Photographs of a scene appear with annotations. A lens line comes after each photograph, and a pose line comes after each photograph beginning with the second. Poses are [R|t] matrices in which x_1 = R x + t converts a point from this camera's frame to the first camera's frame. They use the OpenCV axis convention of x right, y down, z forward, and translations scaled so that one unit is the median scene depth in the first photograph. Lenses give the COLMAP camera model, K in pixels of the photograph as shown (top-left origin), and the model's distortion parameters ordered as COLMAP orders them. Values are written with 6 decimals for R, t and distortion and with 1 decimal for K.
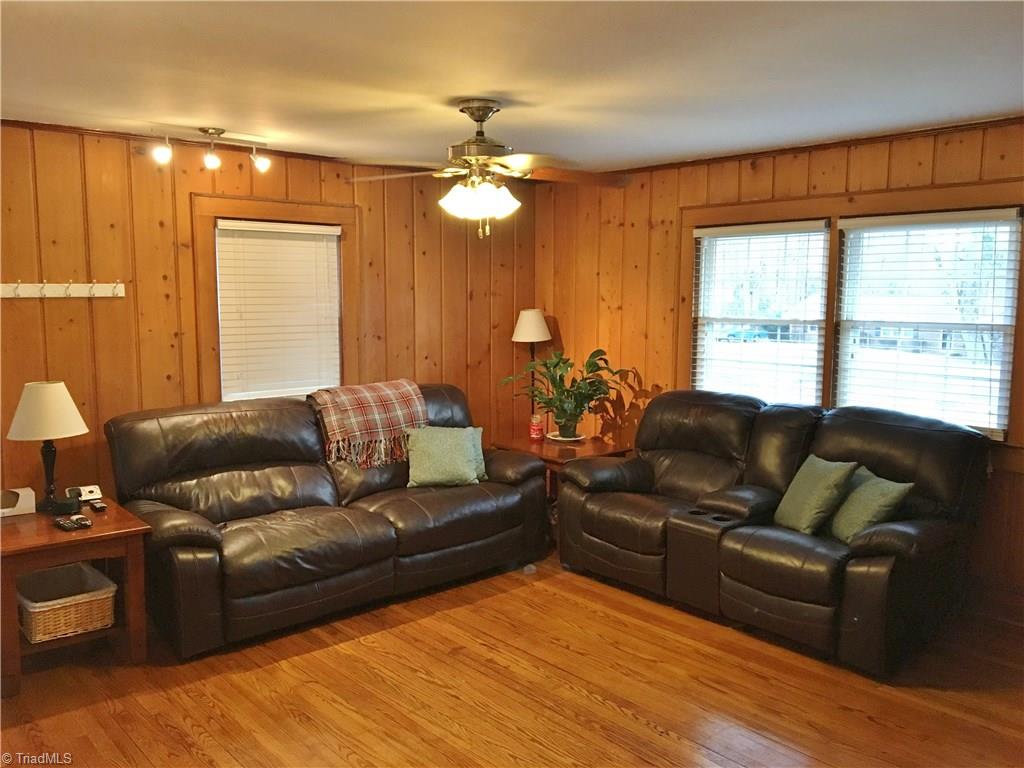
lens RADIAL K [[927.1, 0, 512.0], [0, 927.1, 384.0], [0, 0, 1]] dist [0.074767, -0.002414]
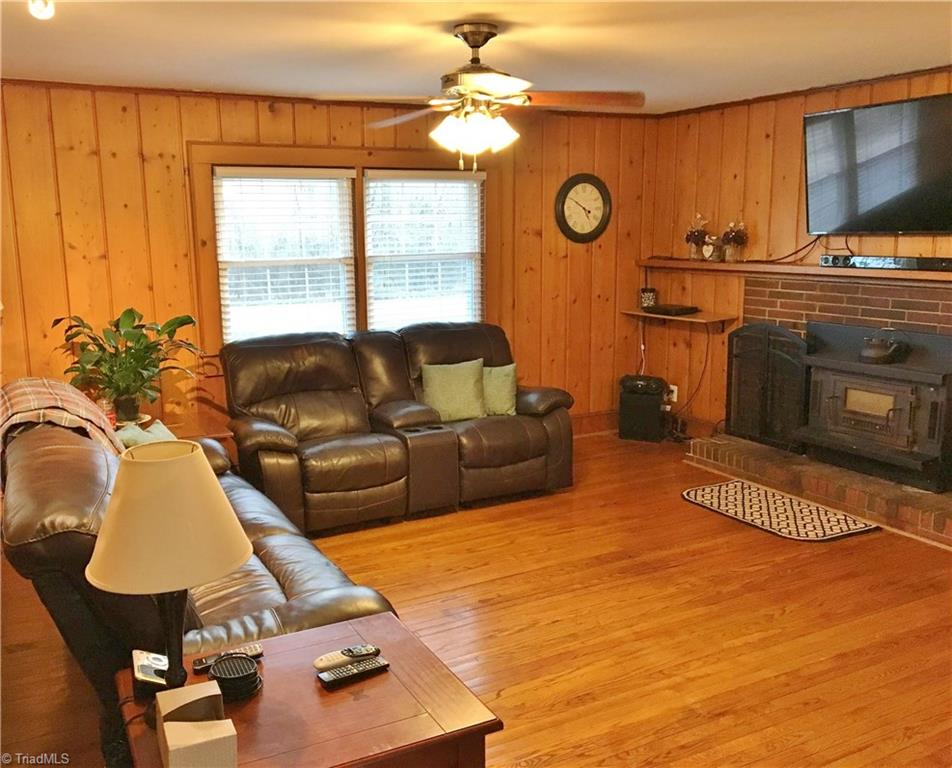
lens RADIAL K [[890.3, 0, 476.0], [0, 890.3, 384.0], [0, 0, 1]] dist [0.114431, -0.175663]
pose [[0.184815, -0.177528, 0.966606, -0.740403], [0.120167, 0.980251, 0.157058, -0.069615], [-0.975399, 0.087127, 0.202499, 0.637901]]
